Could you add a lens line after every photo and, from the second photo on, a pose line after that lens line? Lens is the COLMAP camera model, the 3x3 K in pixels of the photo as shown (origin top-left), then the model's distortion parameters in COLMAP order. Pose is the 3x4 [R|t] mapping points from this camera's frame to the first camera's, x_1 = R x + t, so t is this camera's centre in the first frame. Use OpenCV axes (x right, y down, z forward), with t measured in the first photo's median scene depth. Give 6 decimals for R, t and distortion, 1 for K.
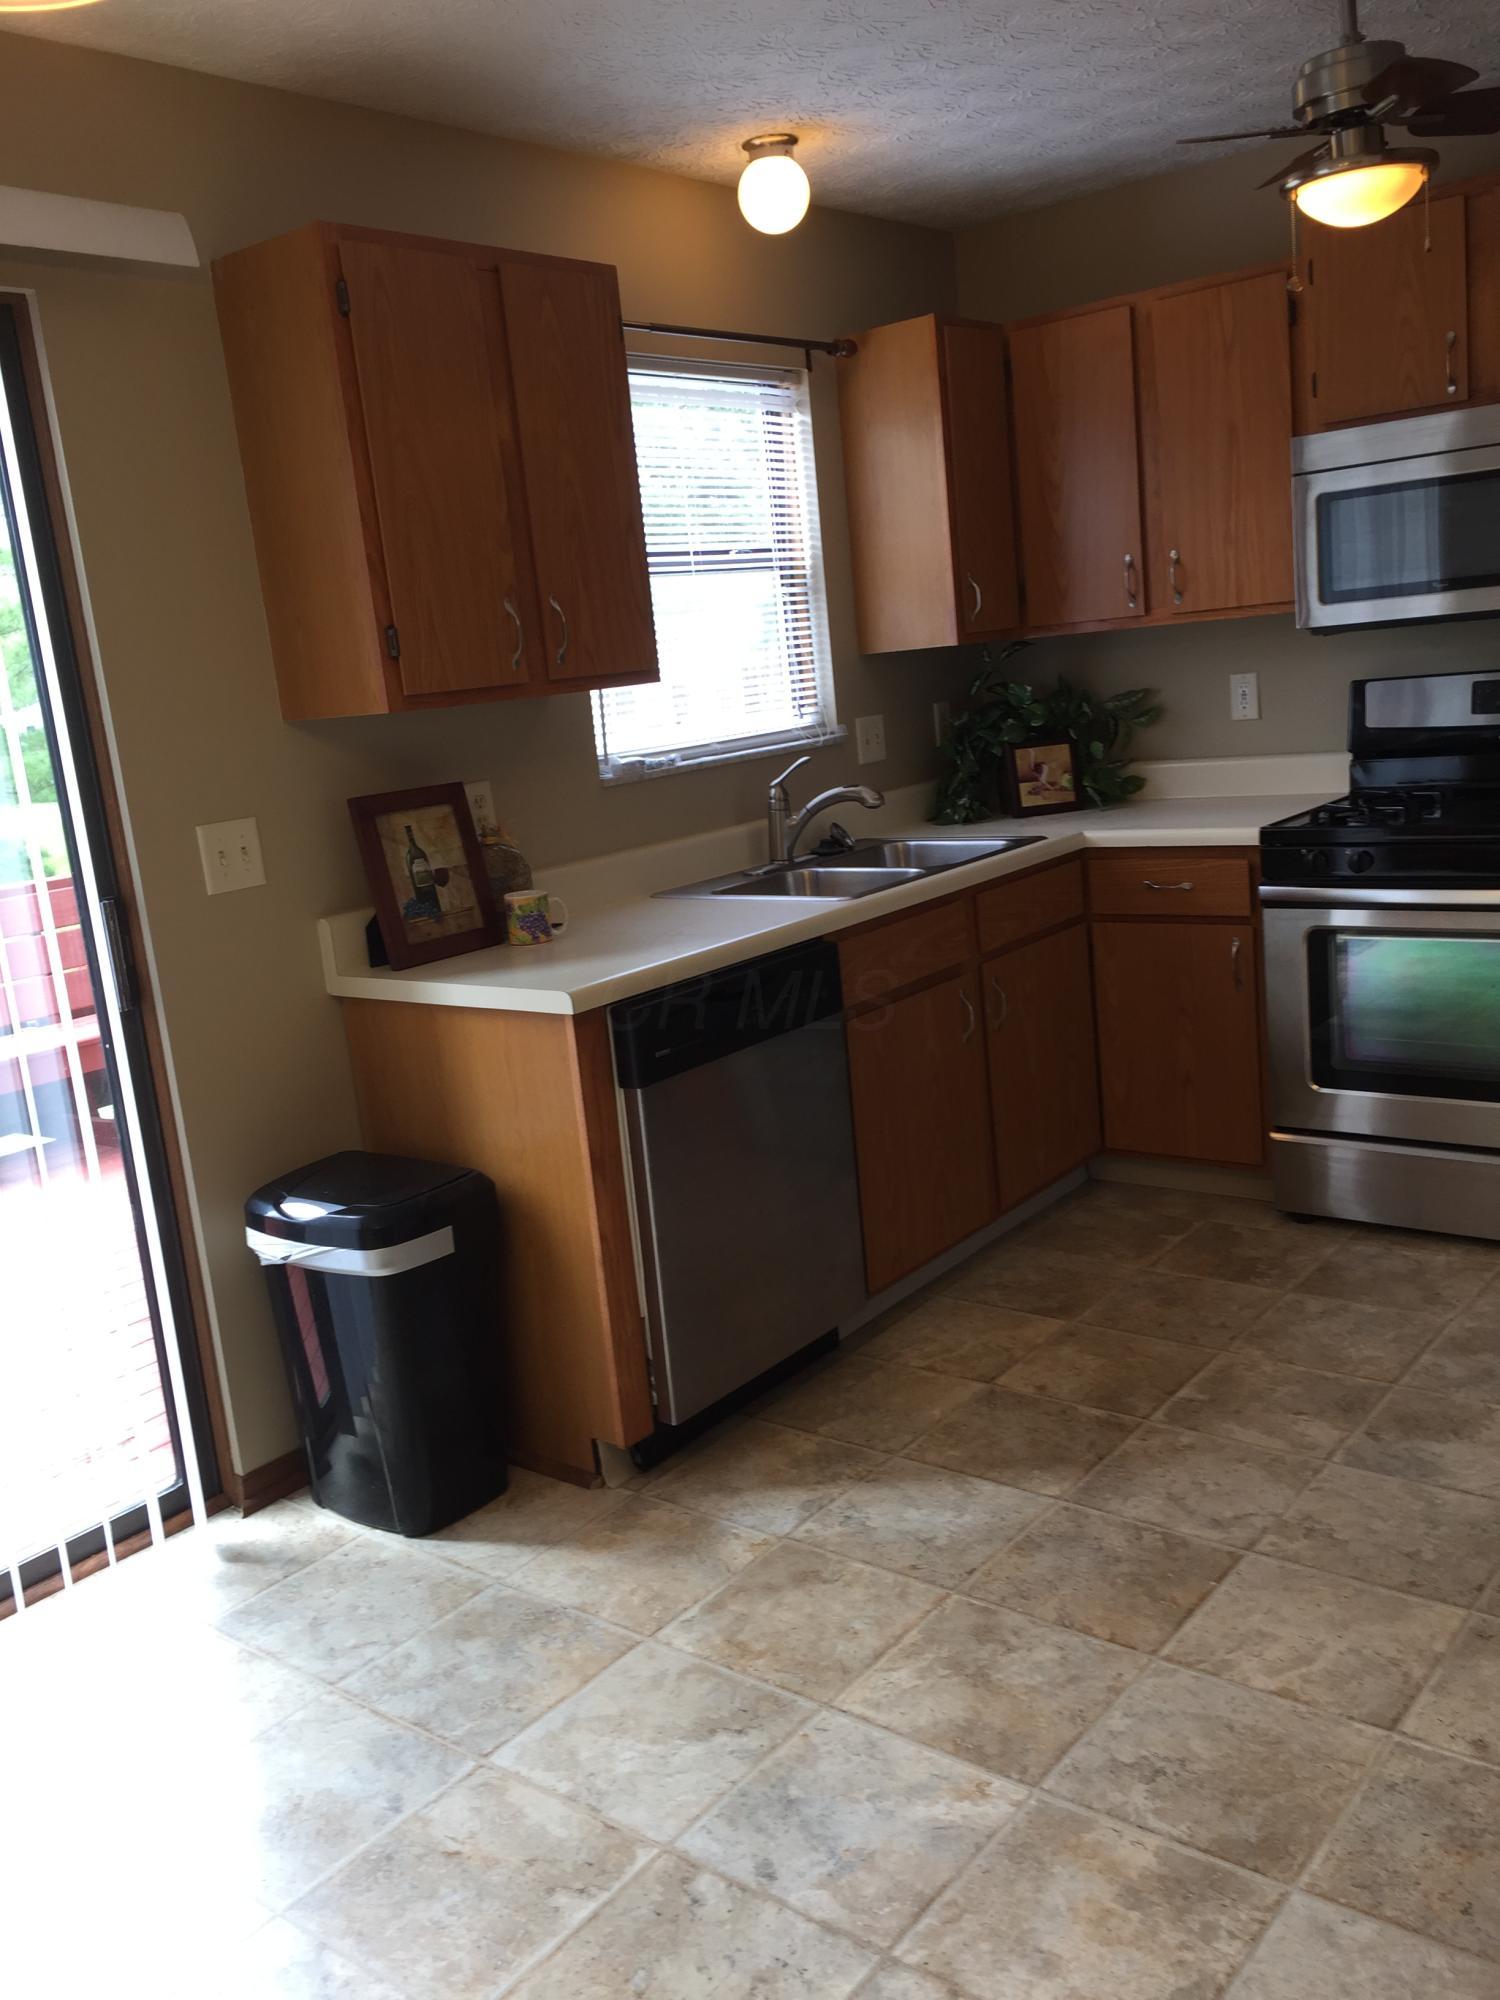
lens RADIAL K [[1695.5, 0, 757.5], [0, 1695.5, 995.4], [0, 0, 1]] dist [0.051294, -0.060158]
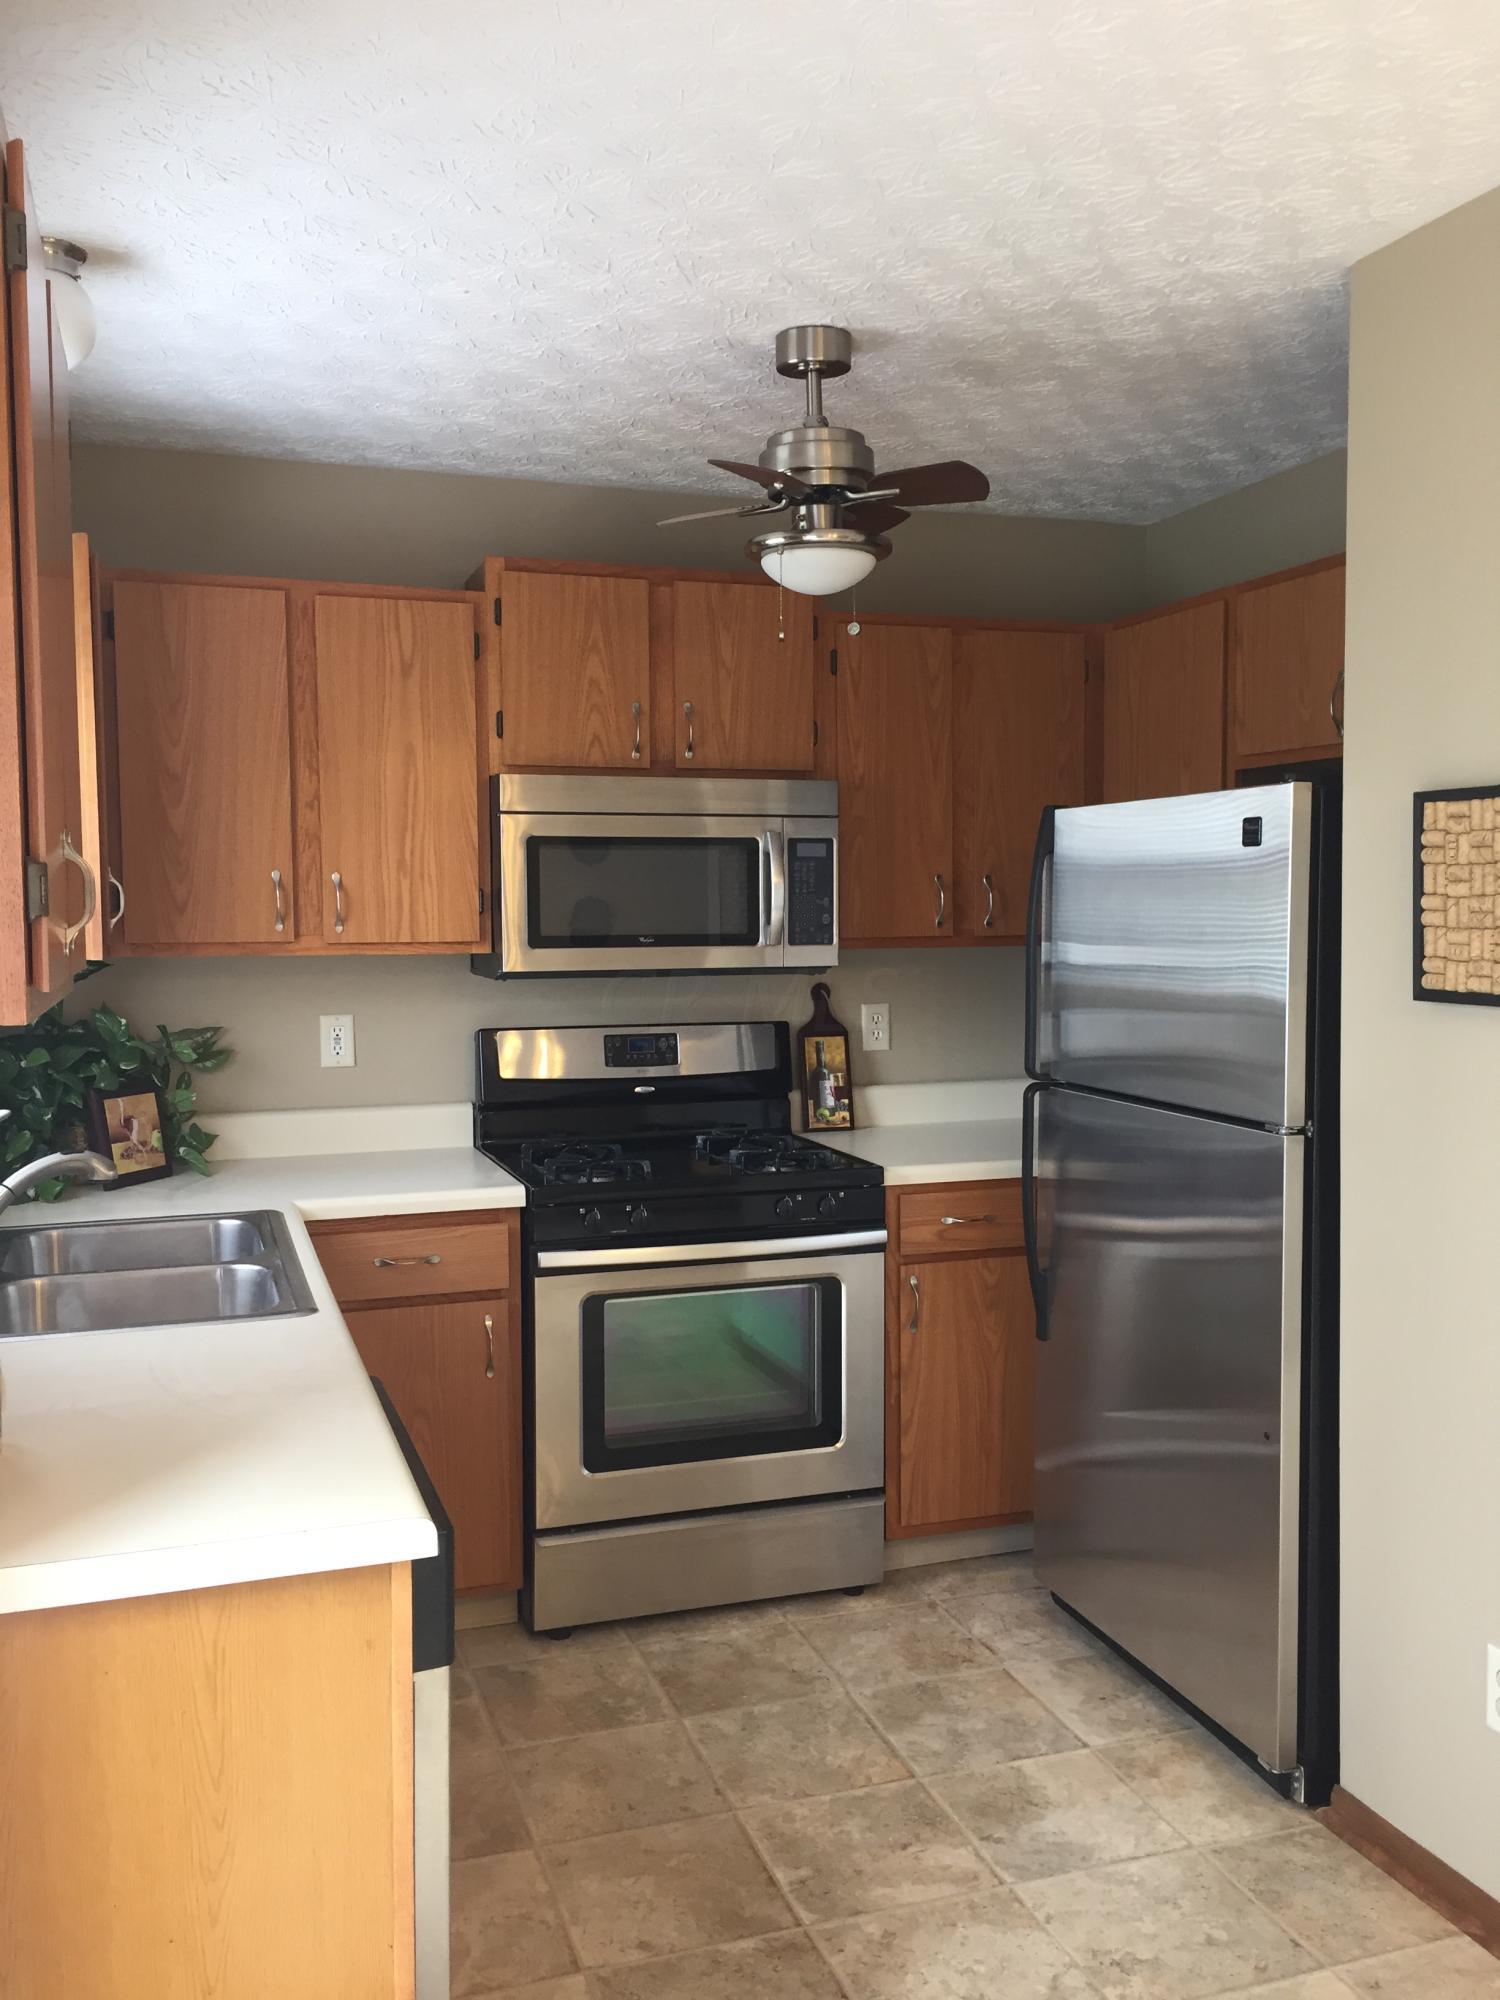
lens RADIAL K [[1695.5, 0, 743.9], [0, 1695.5, 993.1], [0, 0, 1]] dist [0.051294, -0.060158]
pose [[0.541719, 0.054325, 0.838802, -0.418334], [0.119114, 0.982877, -0.140583, -0.063258], [-0.832077, 0.176070, 0.525972, 0.443865]]
